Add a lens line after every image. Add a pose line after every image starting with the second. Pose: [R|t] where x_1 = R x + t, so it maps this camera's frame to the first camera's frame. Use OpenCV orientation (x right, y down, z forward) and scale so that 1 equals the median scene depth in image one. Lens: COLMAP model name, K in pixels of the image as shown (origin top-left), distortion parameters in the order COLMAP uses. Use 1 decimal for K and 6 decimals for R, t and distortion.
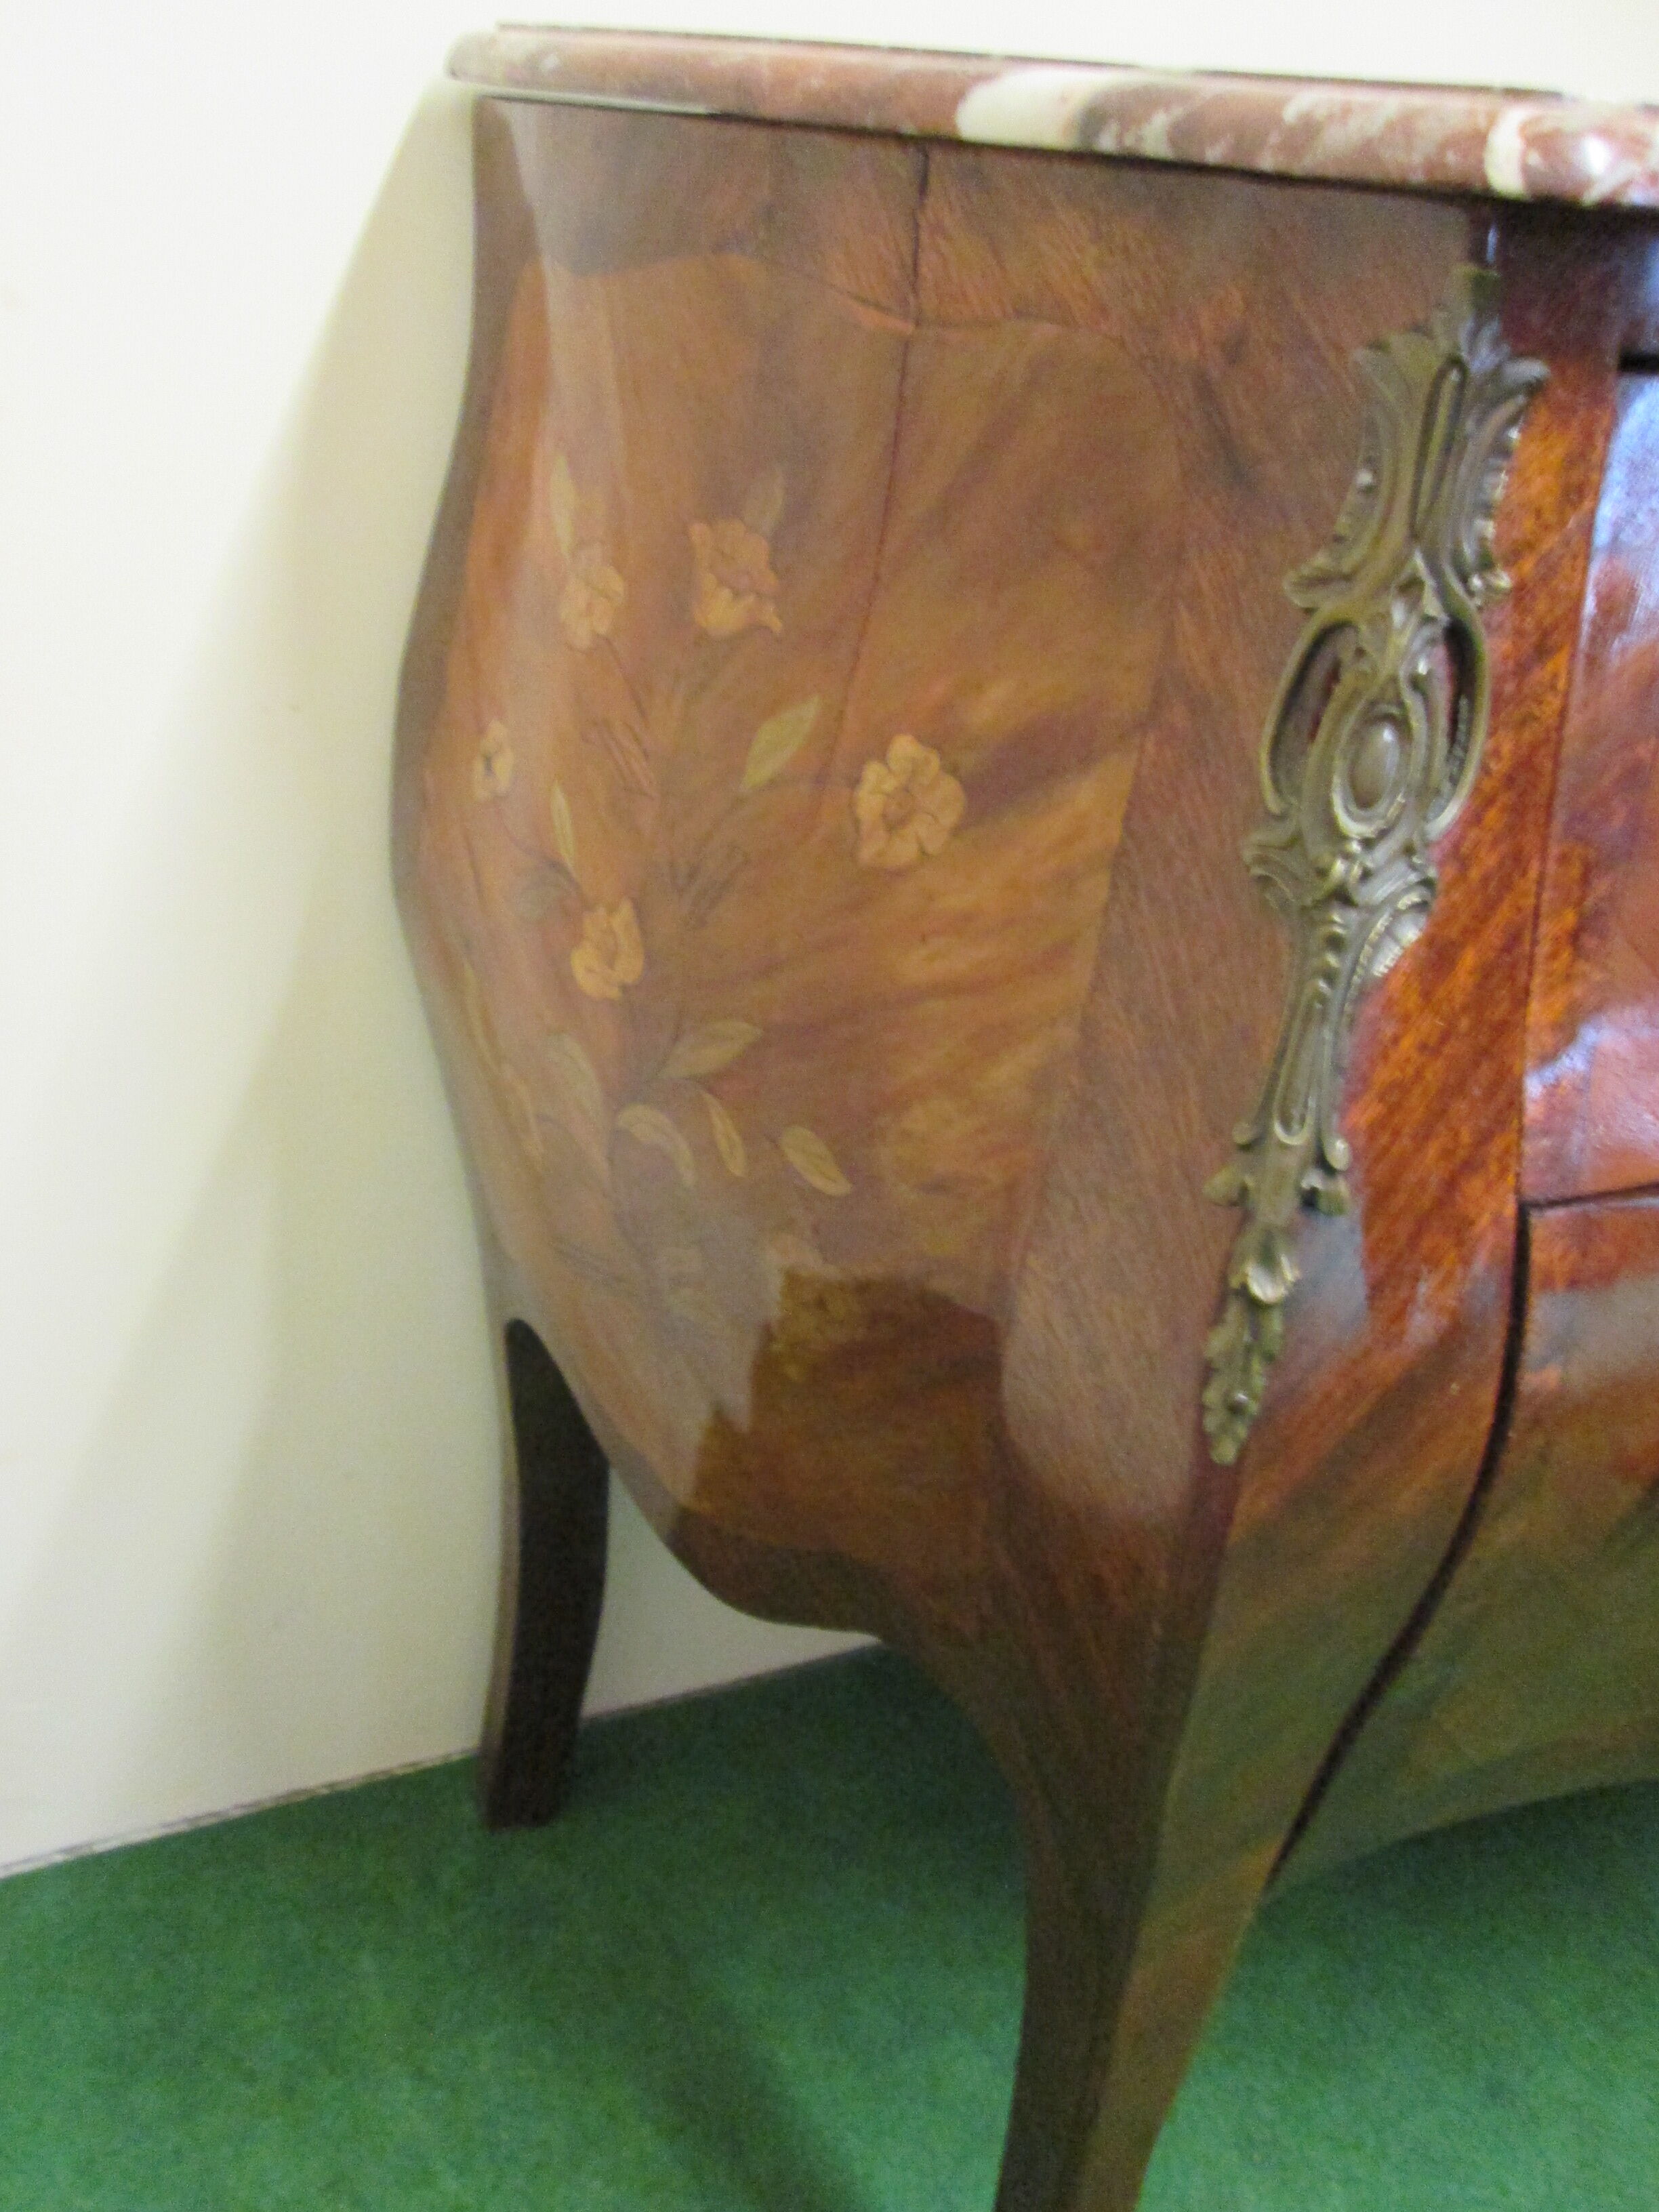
lens RADIAL K [[1821.4, 0, 834.4], [0, 1821.4, 1109.5], [0, 0, 1]] dist [-0.031160, 0.020272]
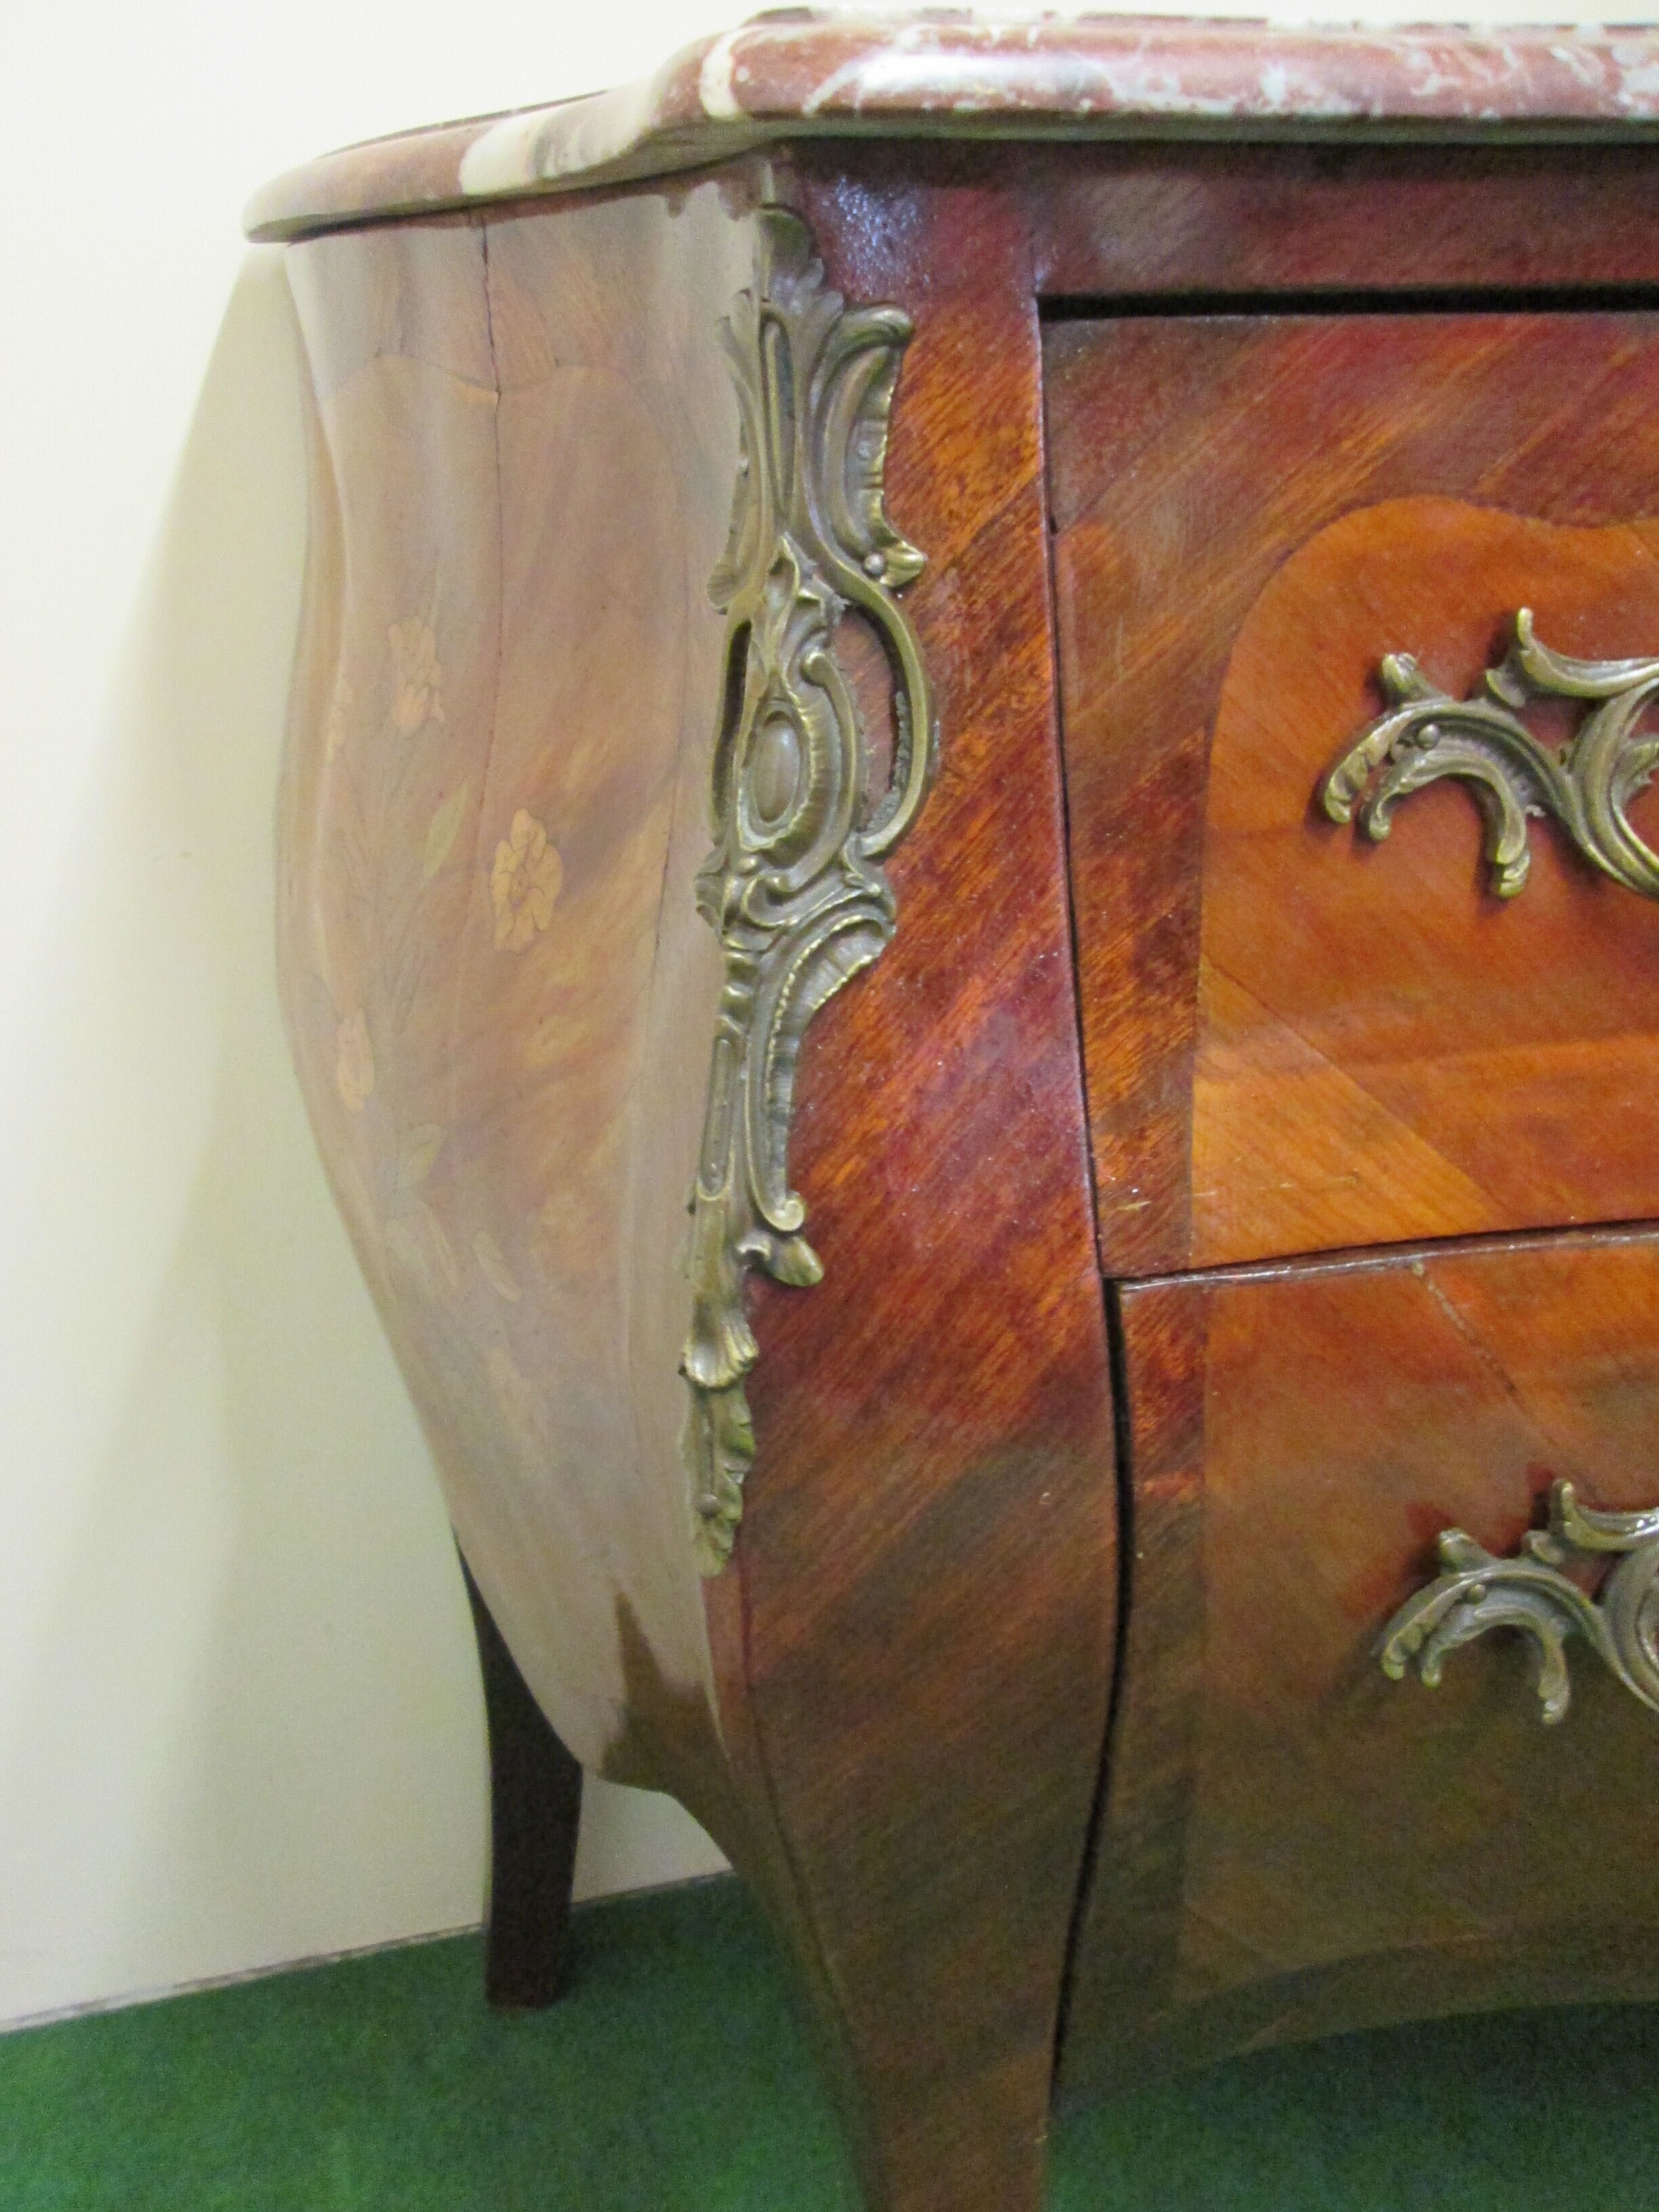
lens RADIAL K [[1821.4, 0, 827.3], [0, 1821.4, 1108.1], [0, 0, 1]] dist [-0.031160, 0.020272]
pose [[0.979614, -0.043086, -0.196214, 0.381721], [0.023333, 0.994522, -0.101889, 0.051518], [0.199529, 0.095234, 0.975253, 0.116362]]
